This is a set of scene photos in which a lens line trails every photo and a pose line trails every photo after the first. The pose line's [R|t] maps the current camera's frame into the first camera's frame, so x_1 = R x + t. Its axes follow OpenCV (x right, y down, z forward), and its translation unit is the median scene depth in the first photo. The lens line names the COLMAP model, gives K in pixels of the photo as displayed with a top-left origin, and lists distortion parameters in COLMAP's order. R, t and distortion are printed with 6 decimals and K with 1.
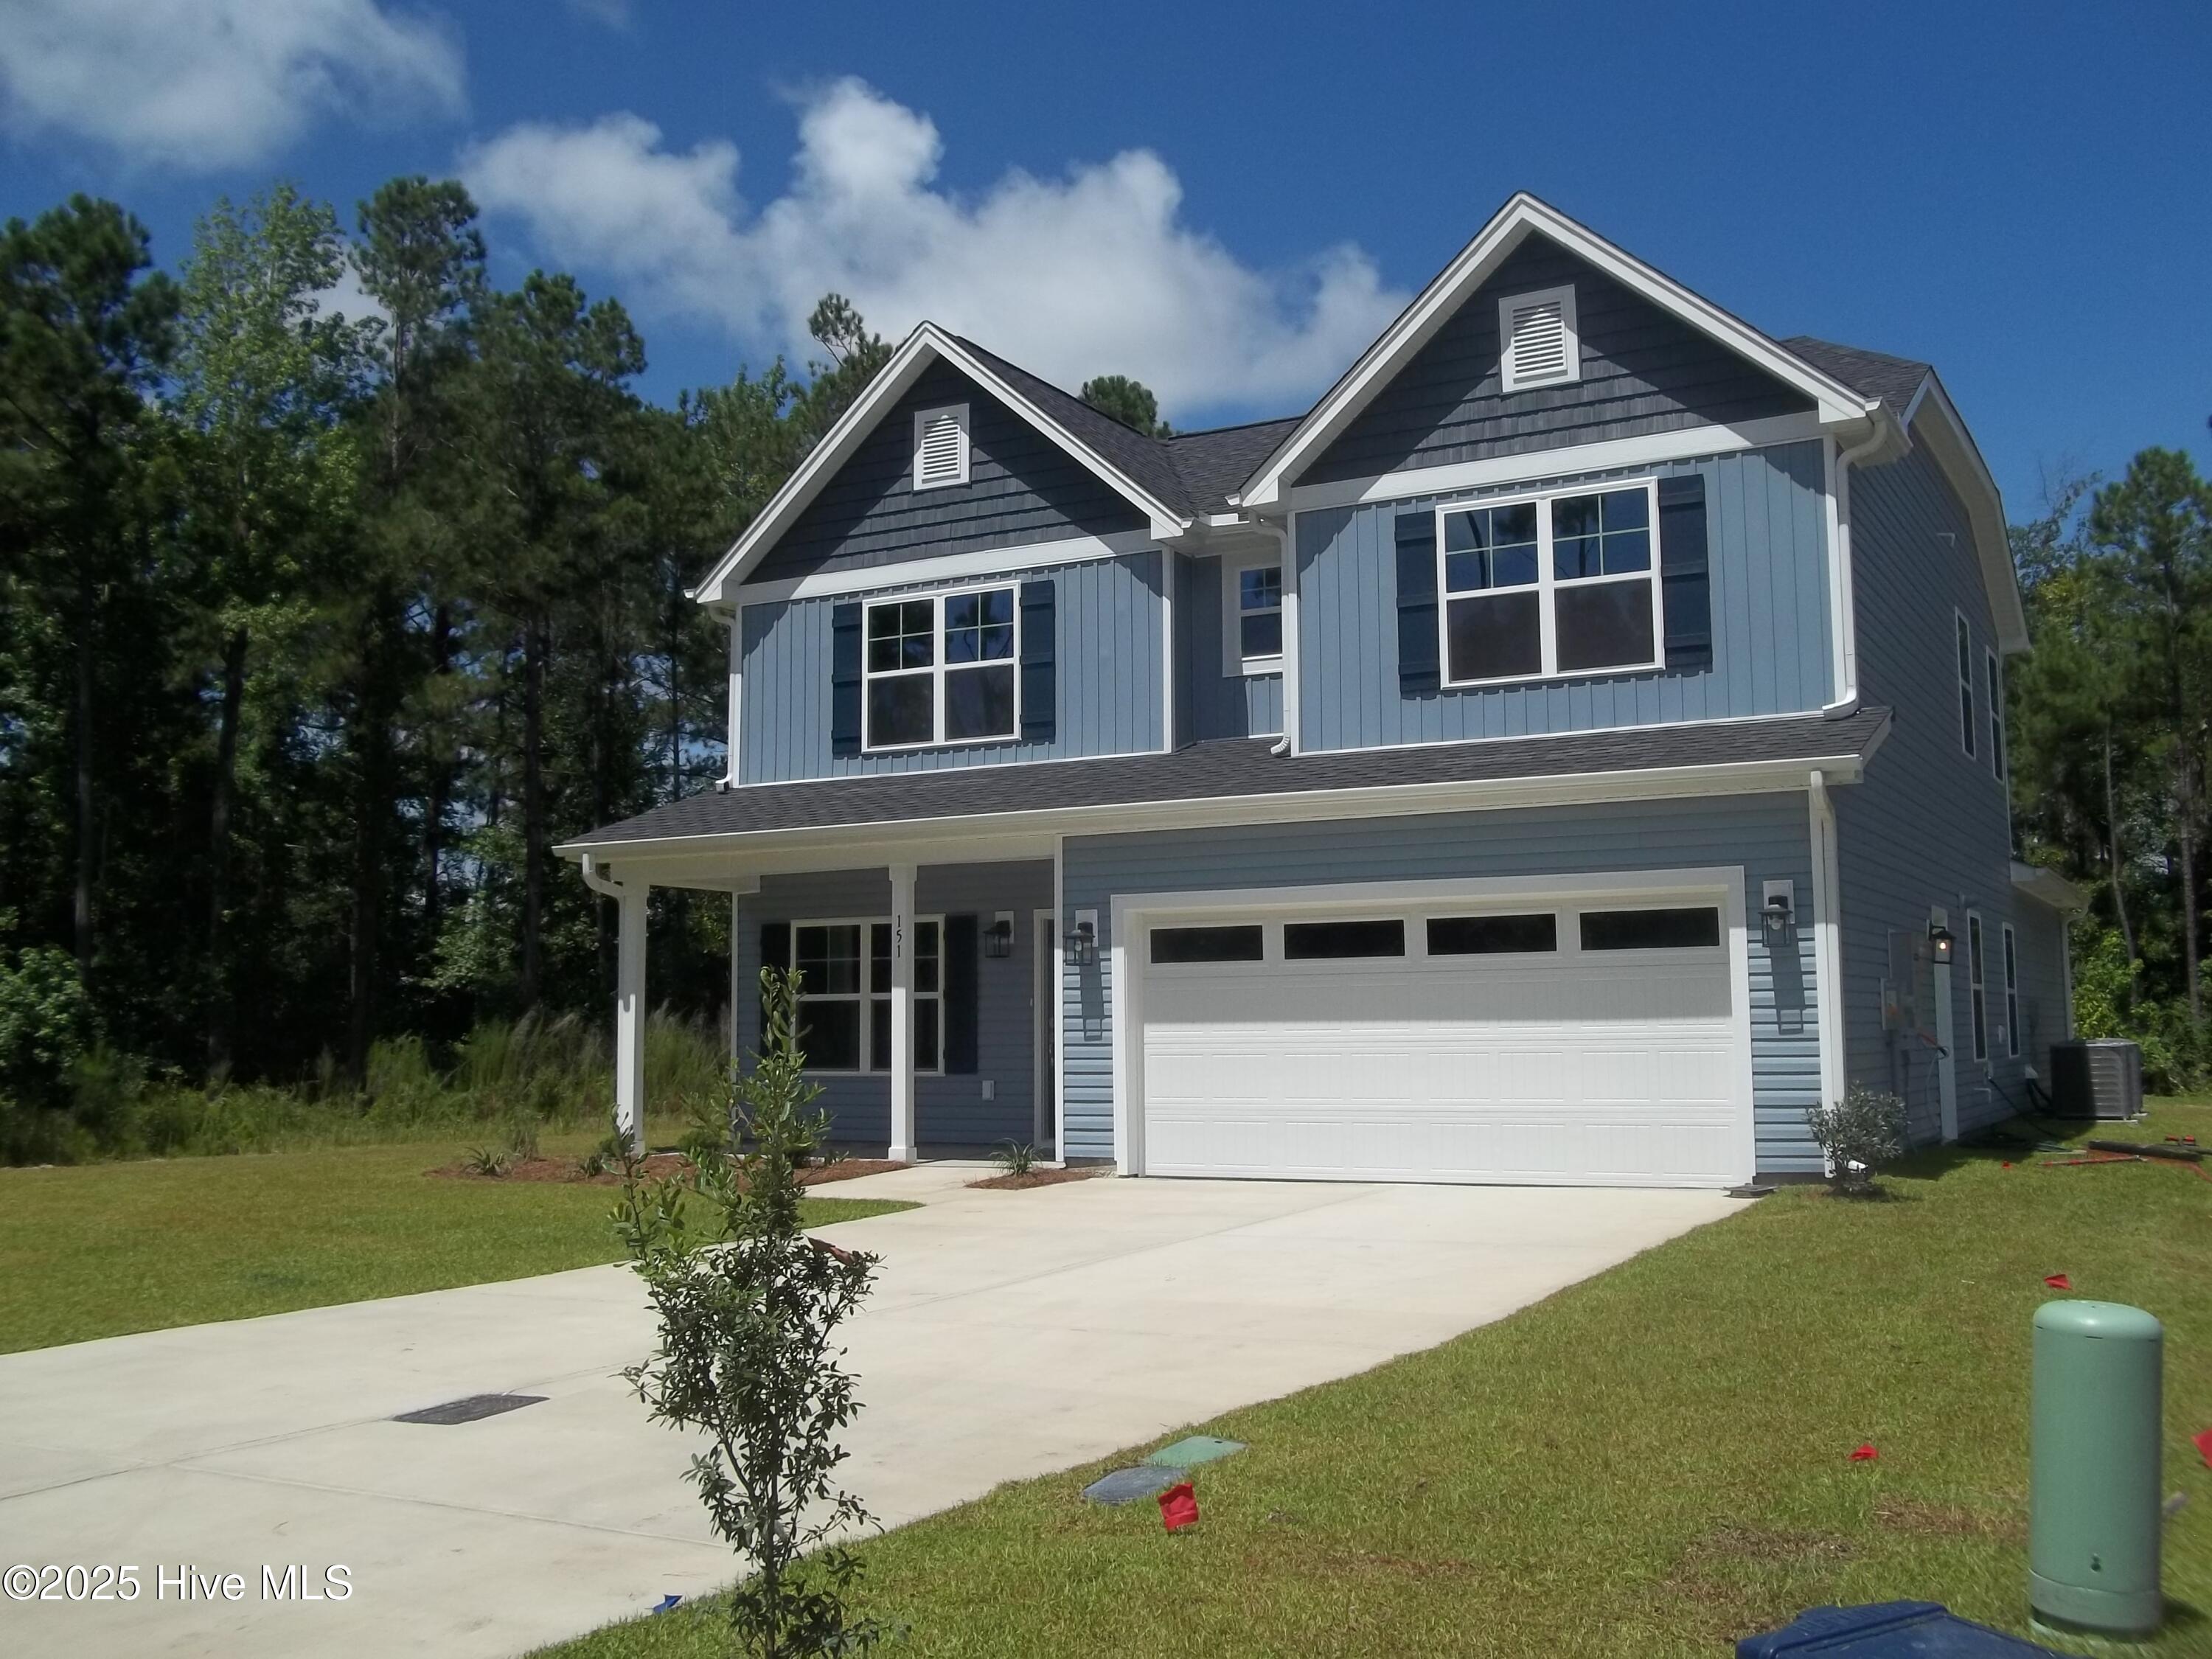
lens RADIAL K [[2130.3, 0, 1117.2], [0, 2130.3, 806.6], [0, 0, 1]] dist [-0.026628, 0.021630]
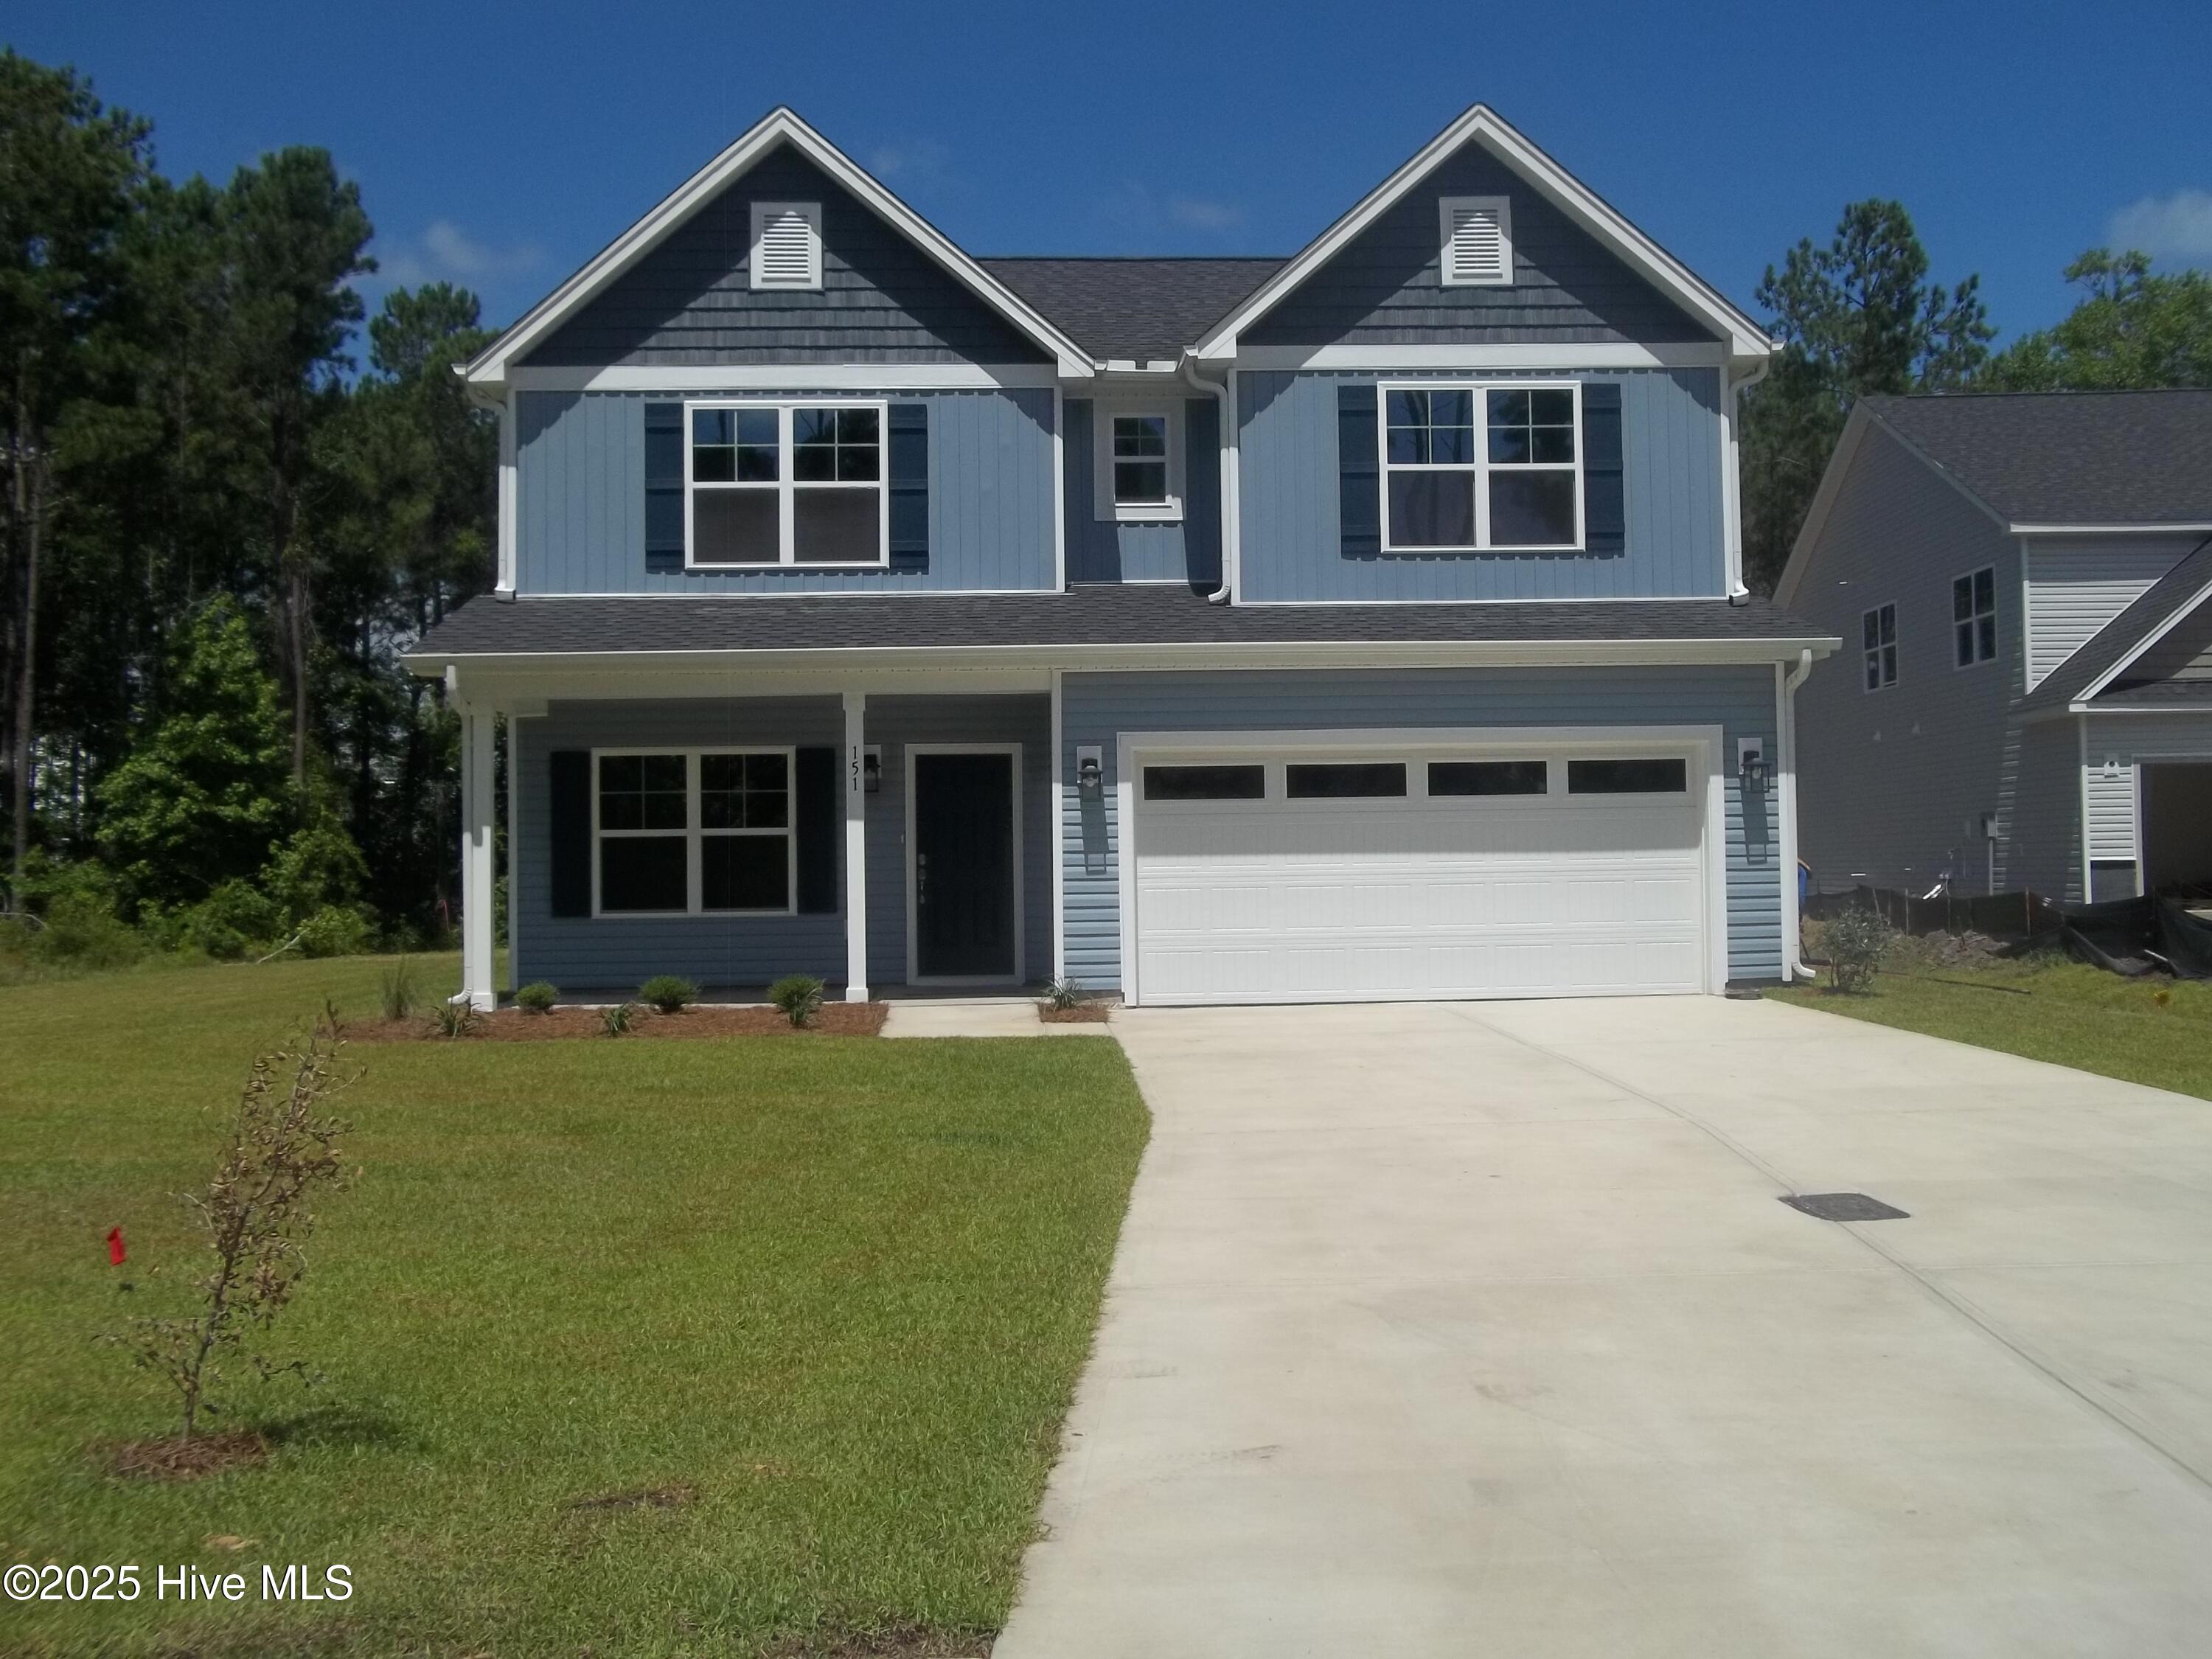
lens RADIAL K [[2130.3, 0, 1117.2], [0, 2130.3, 806.6], [0, 0, 1]] dist [-0.026628, 0.021630]
pose [[0.851319, 0.012172, 0.524507, -0.519086], [-0.048928, 0.997216, 0.056271, 0.019339], [-0.522362, -0.073568, 0.849545, 0.134159]]
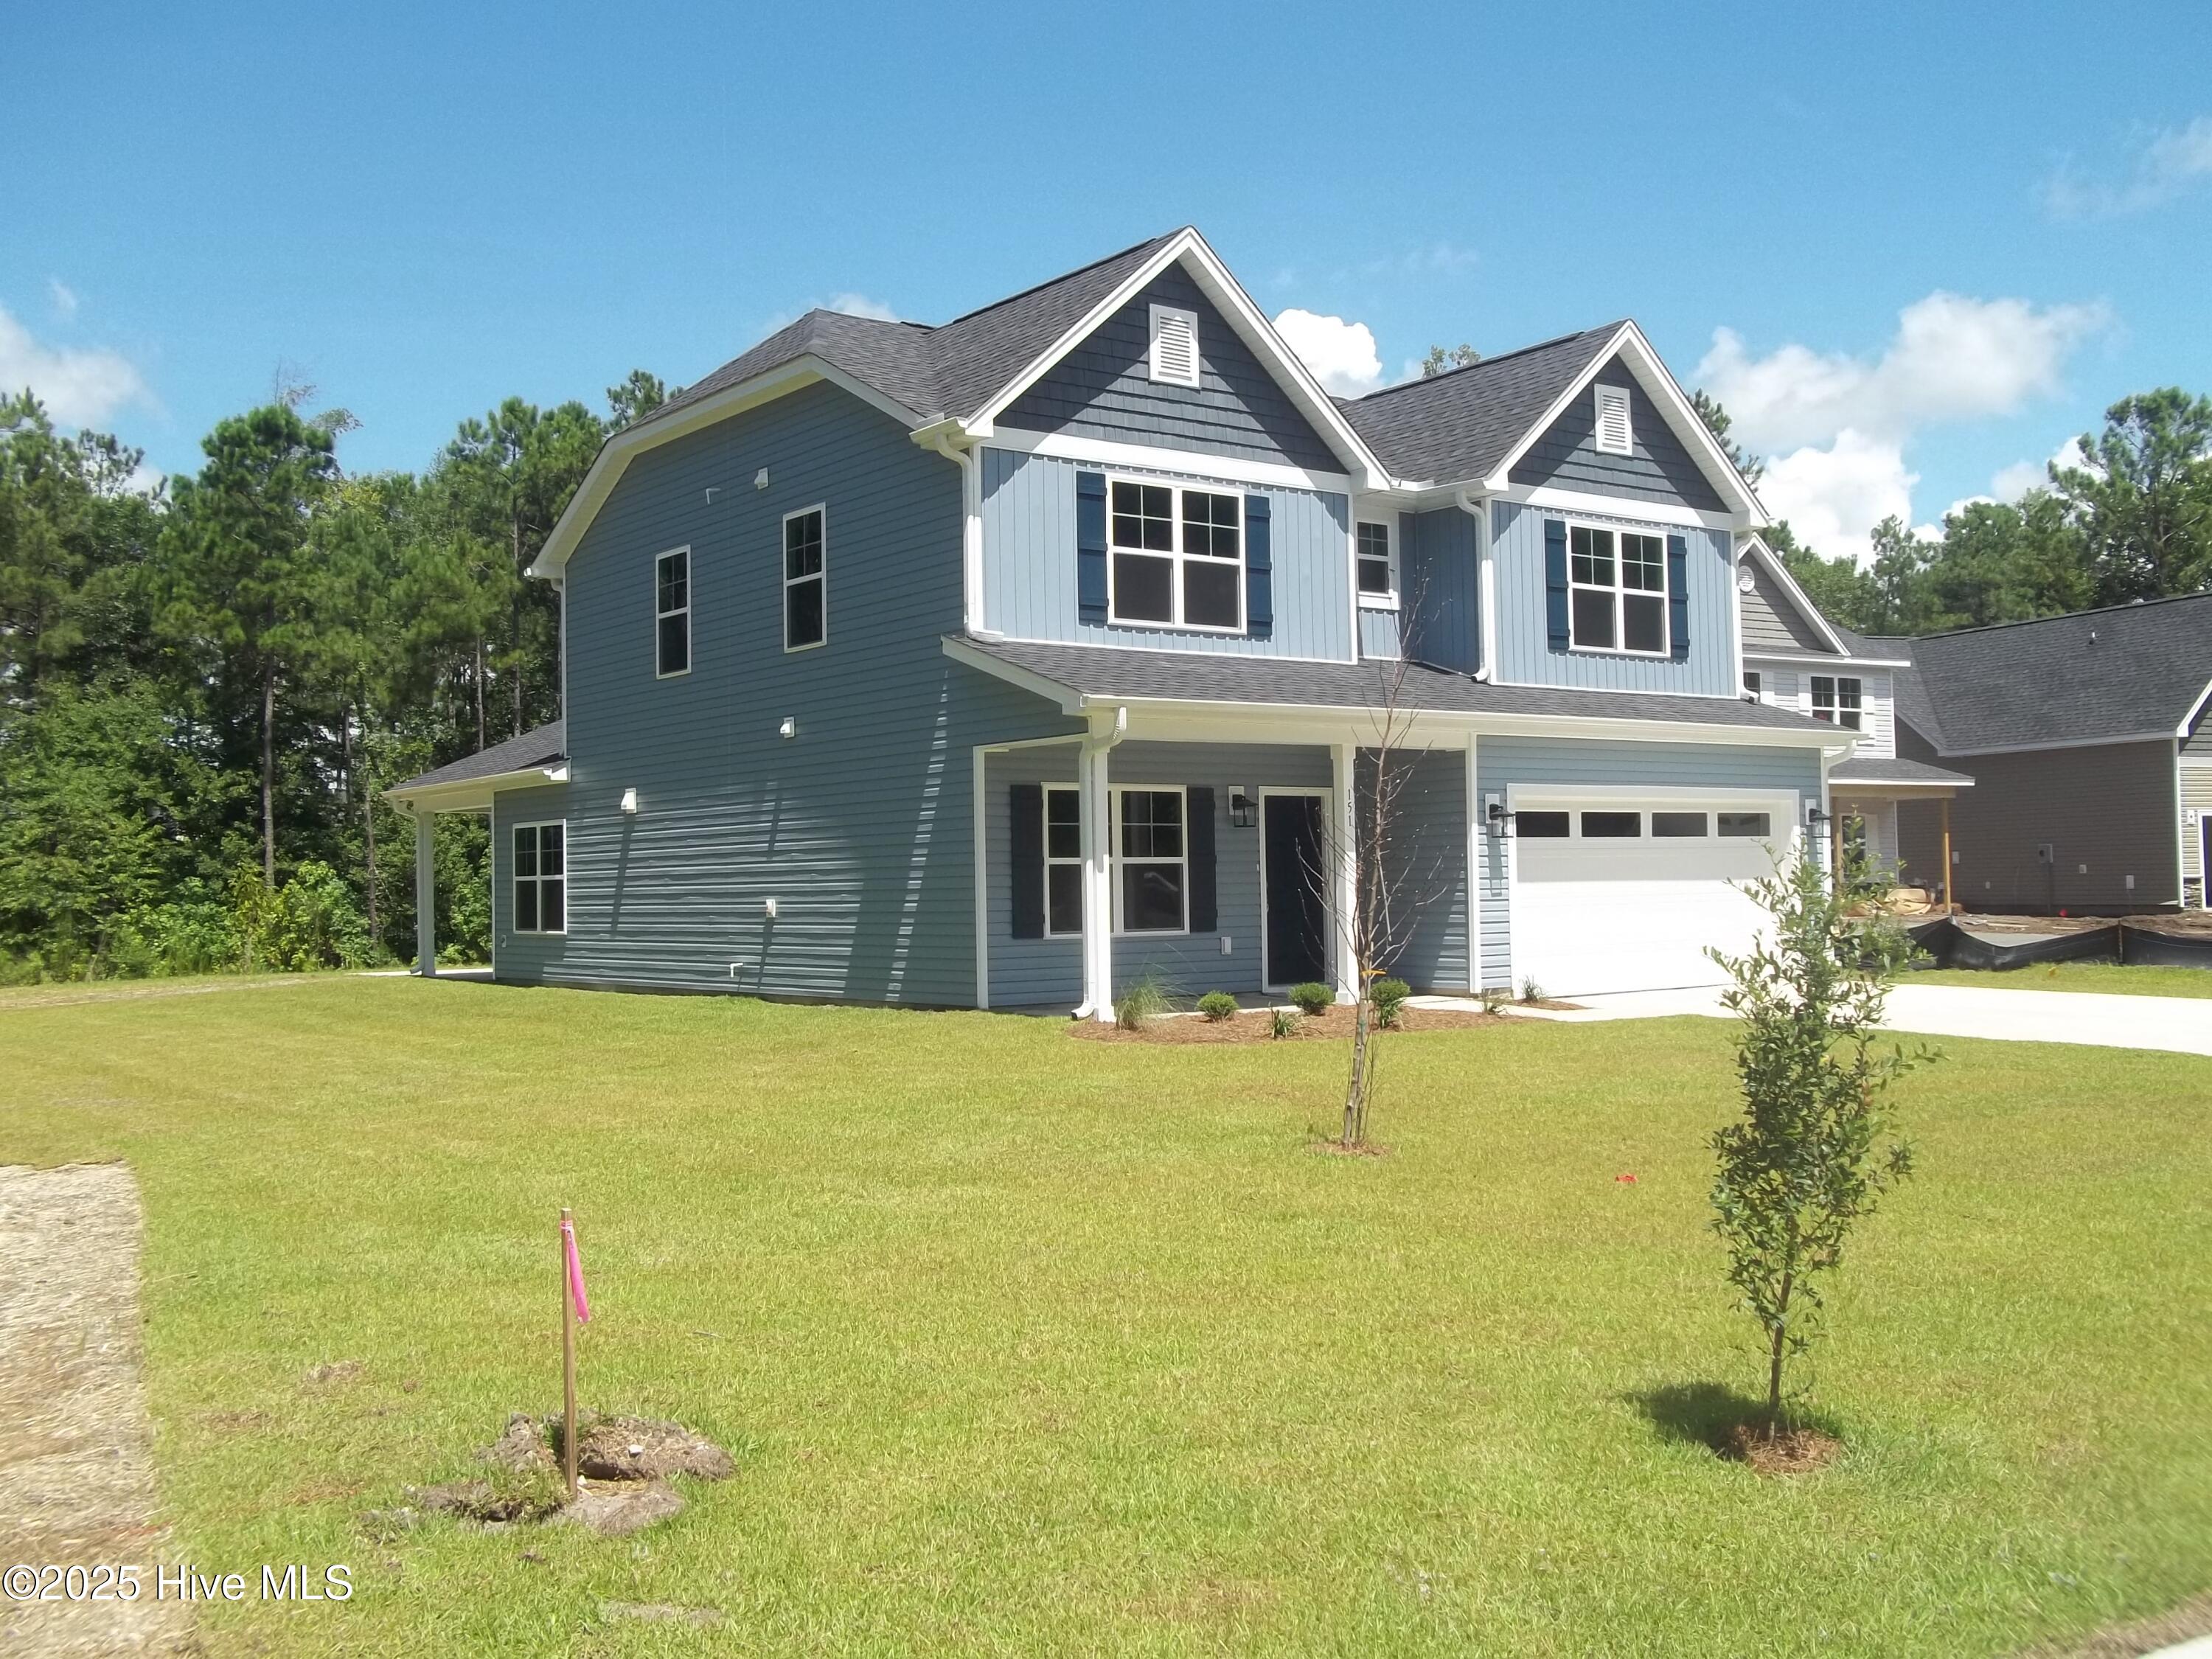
lens RADIAL K [[2130.3, 0, 1117.2], [0, 2130.3, 806.6], [0, 0, 1]] dist [-0.026628, 0.021630]
pose [[0.405914, 0.037113, 0.913158, -1.231771], [-0.082725, 0.996565, -0.003730, 0.077545], [-0.910160, -0.074027, 0.407590, 0.672707]]
